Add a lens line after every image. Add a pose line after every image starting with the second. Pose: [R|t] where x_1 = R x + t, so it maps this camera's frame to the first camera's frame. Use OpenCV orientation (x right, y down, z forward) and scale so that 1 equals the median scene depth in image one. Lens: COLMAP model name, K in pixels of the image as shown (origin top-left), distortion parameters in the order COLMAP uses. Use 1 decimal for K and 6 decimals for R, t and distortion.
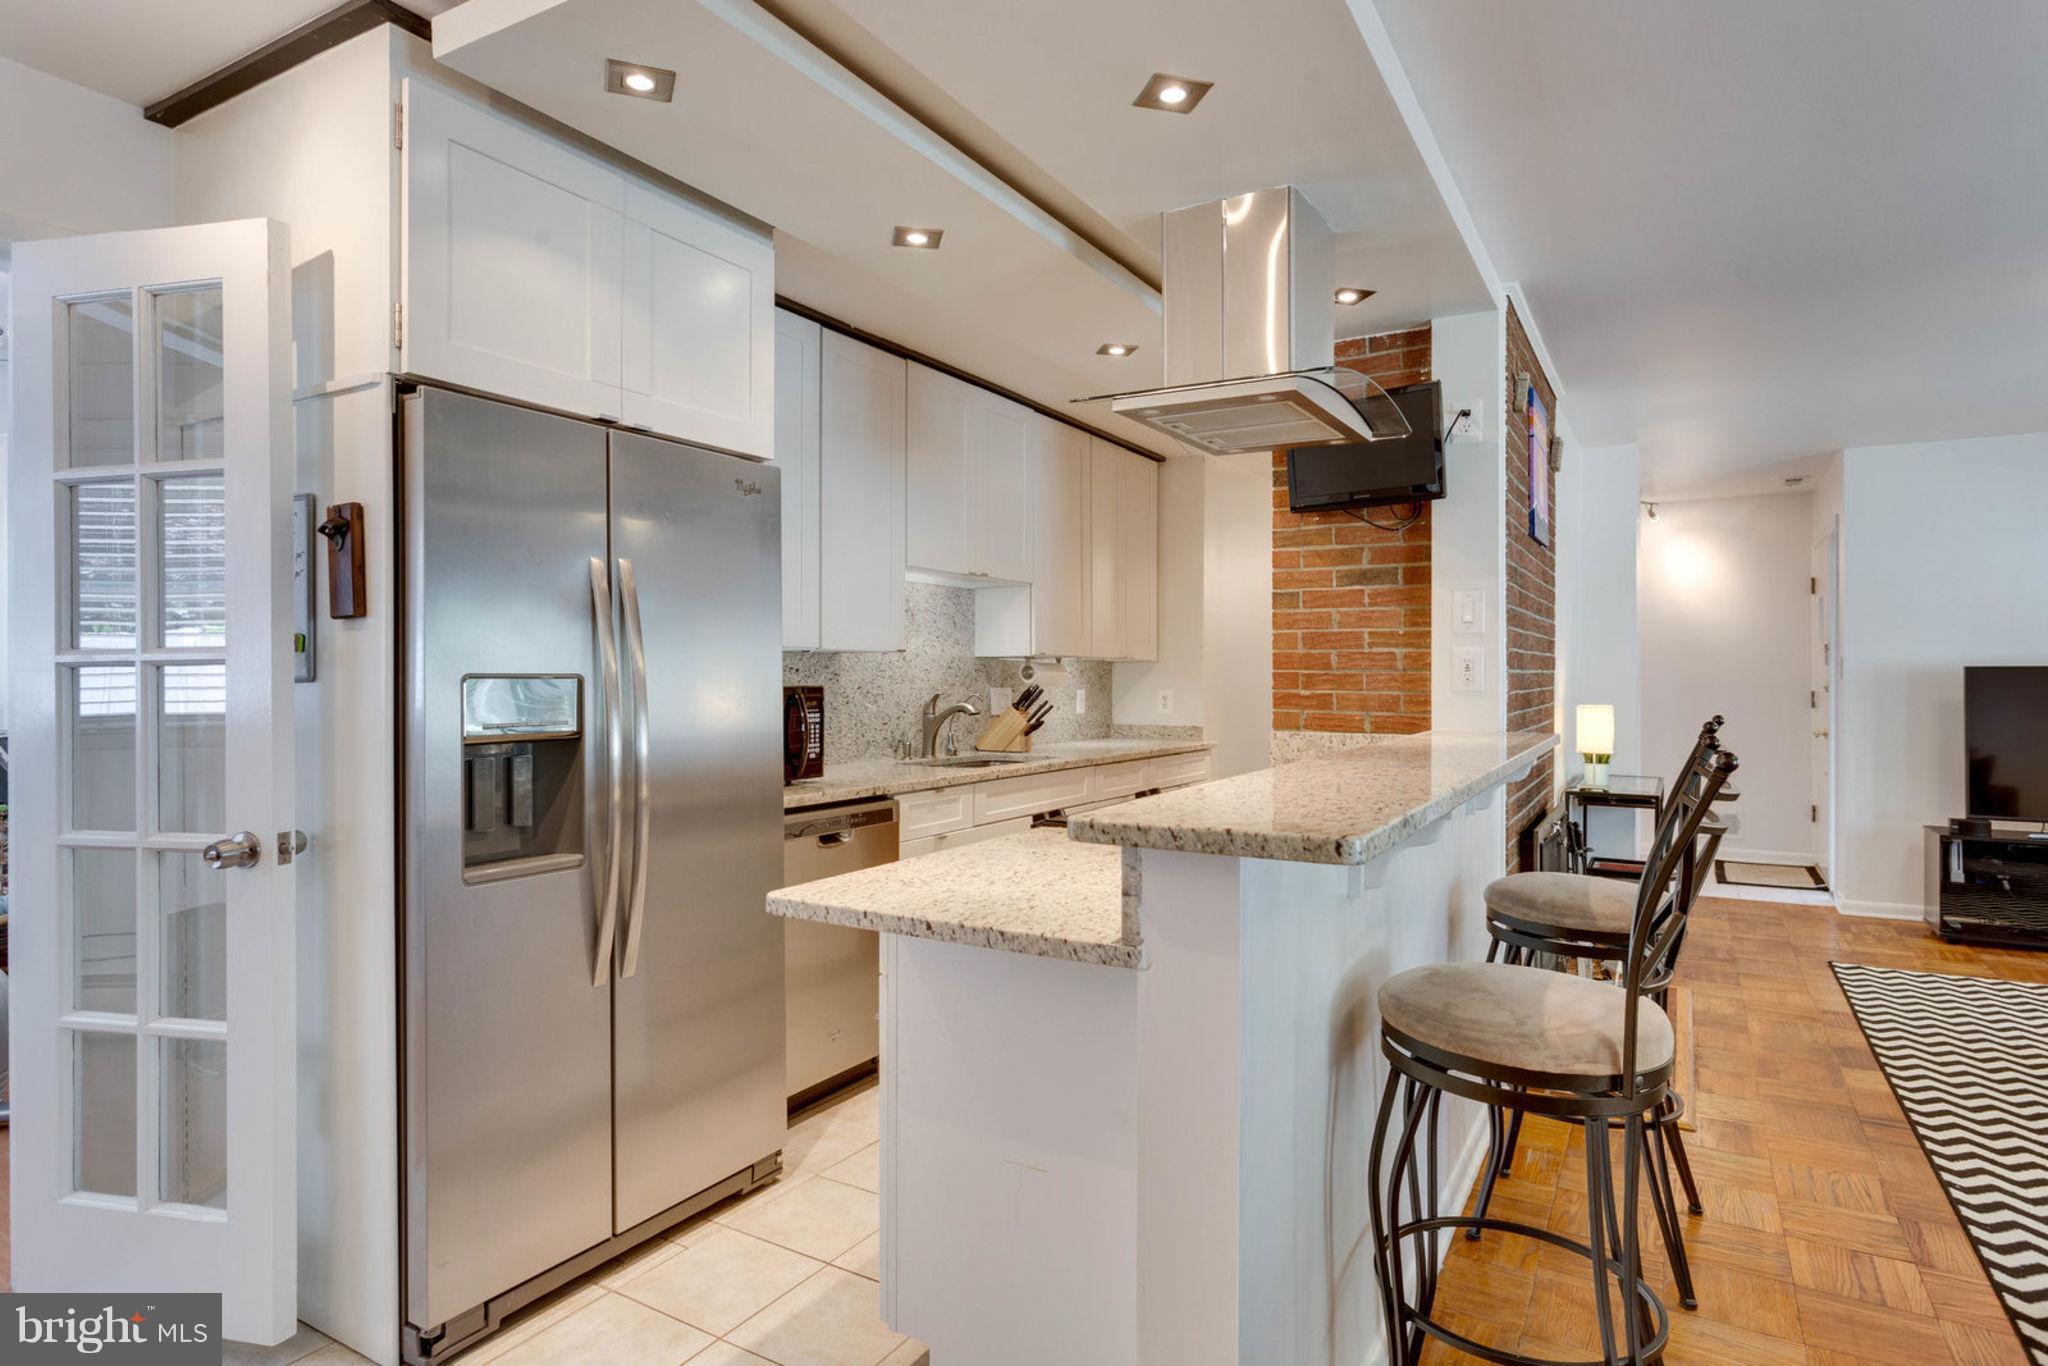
lens RADIAL K [[1116.5, 0, 1025.4], [0, 1116.5, 677.3], [0, 0, 1]] dist [0.001009, 0.000006]
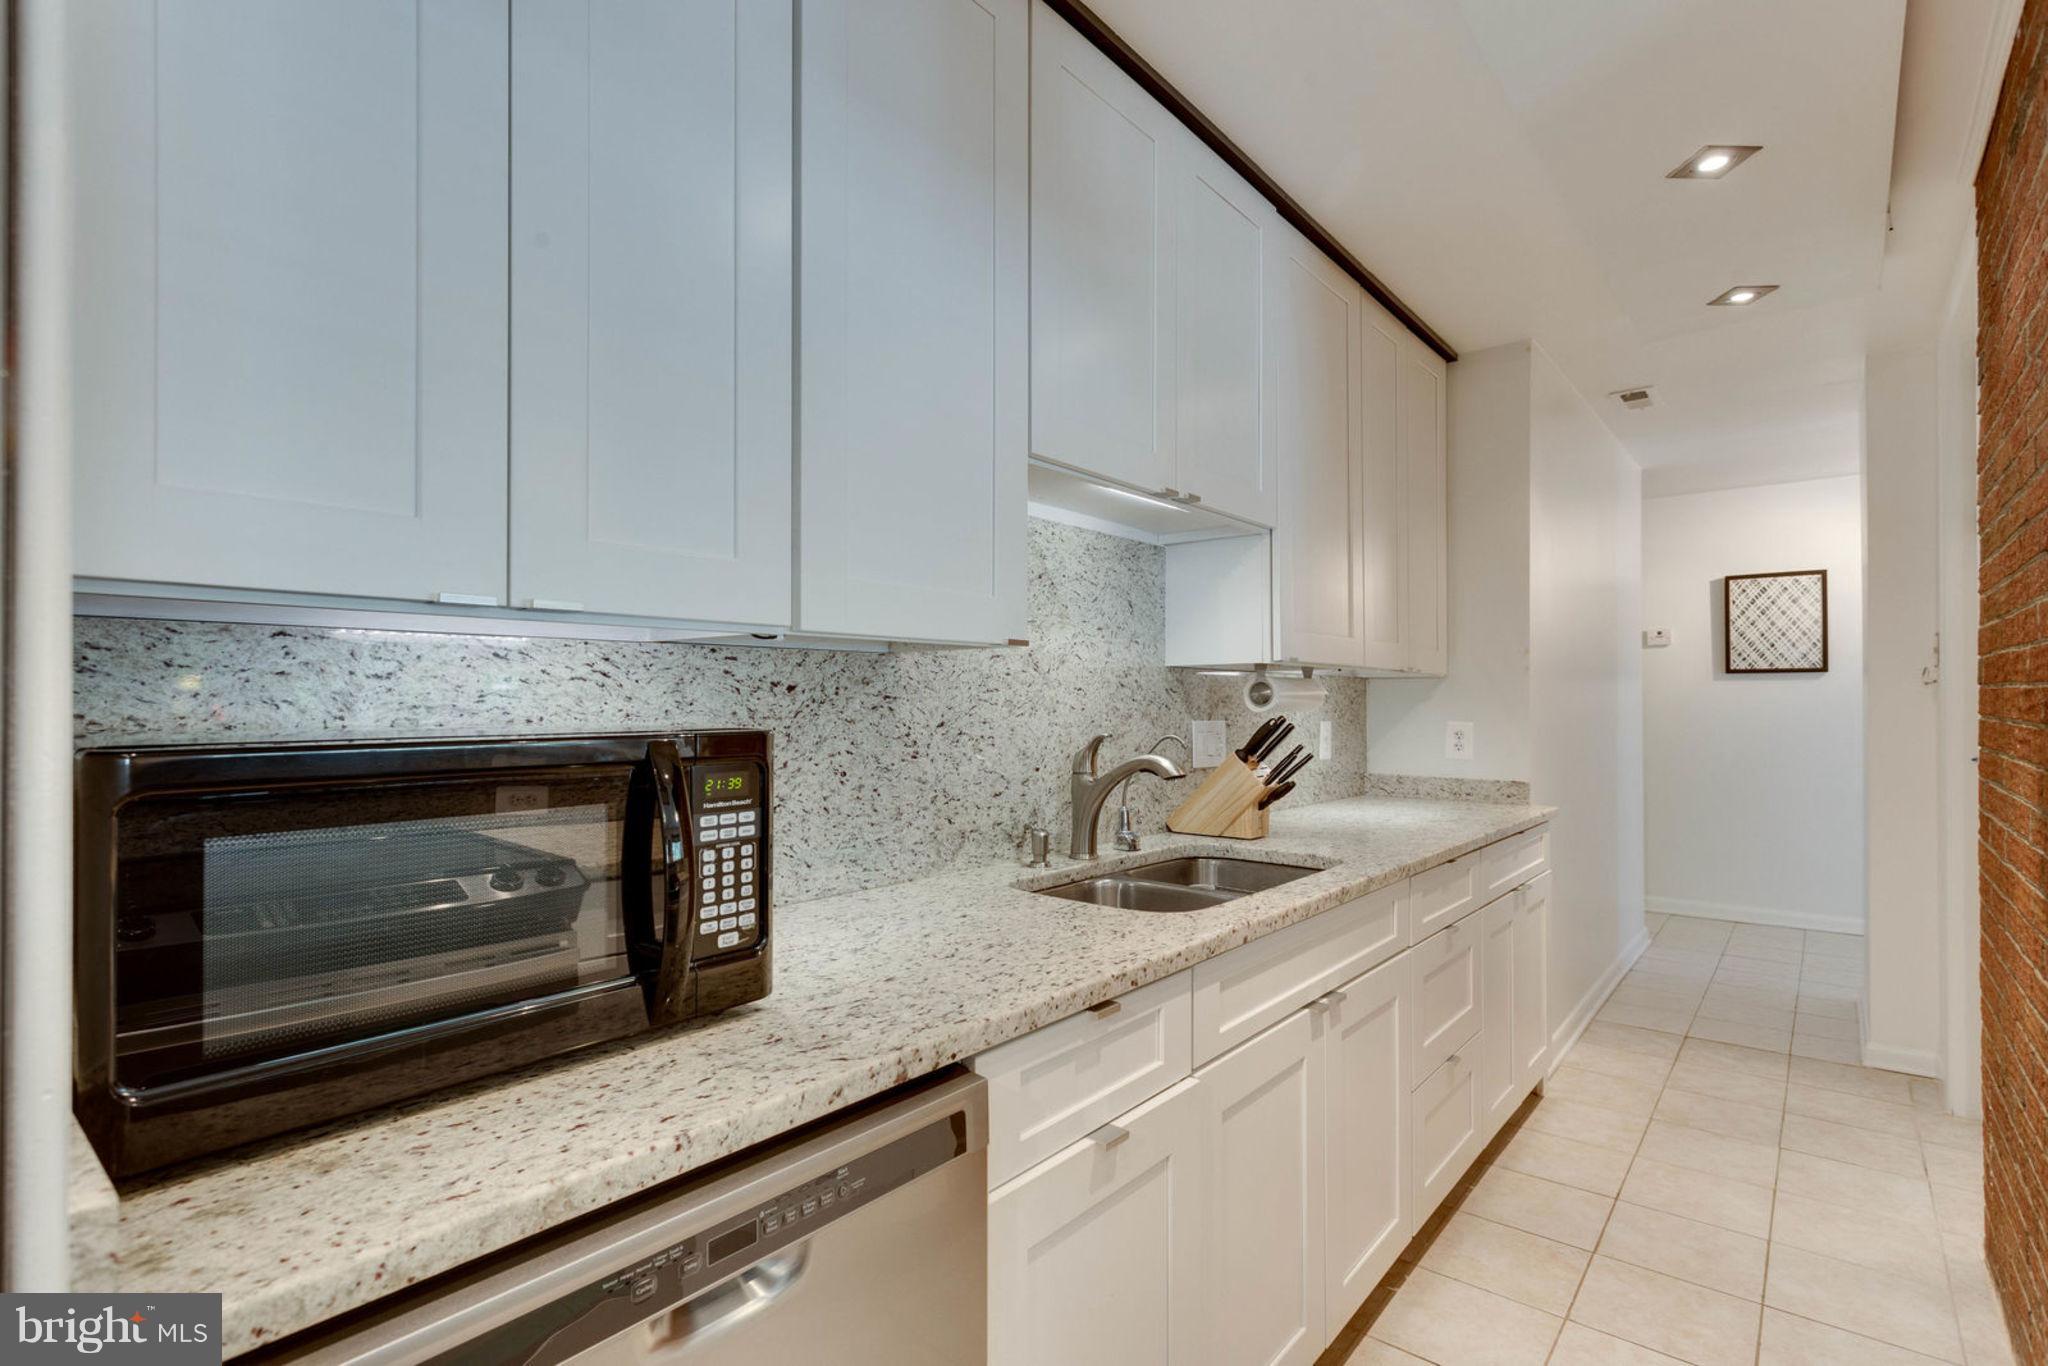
lens RADIAL K [[1005.6, 0, 1023.2], [0, 1005.6, 686.1], [0, 0, 1]] dist [-0.000849, 0.000485]
pose [[0.988509, -0.003532, -0.151122, -0.041623], [0.001221, 0.999881, -0.015385, -0.000609], [0.151158, 0.015024, 0.988395, 0.510174]]
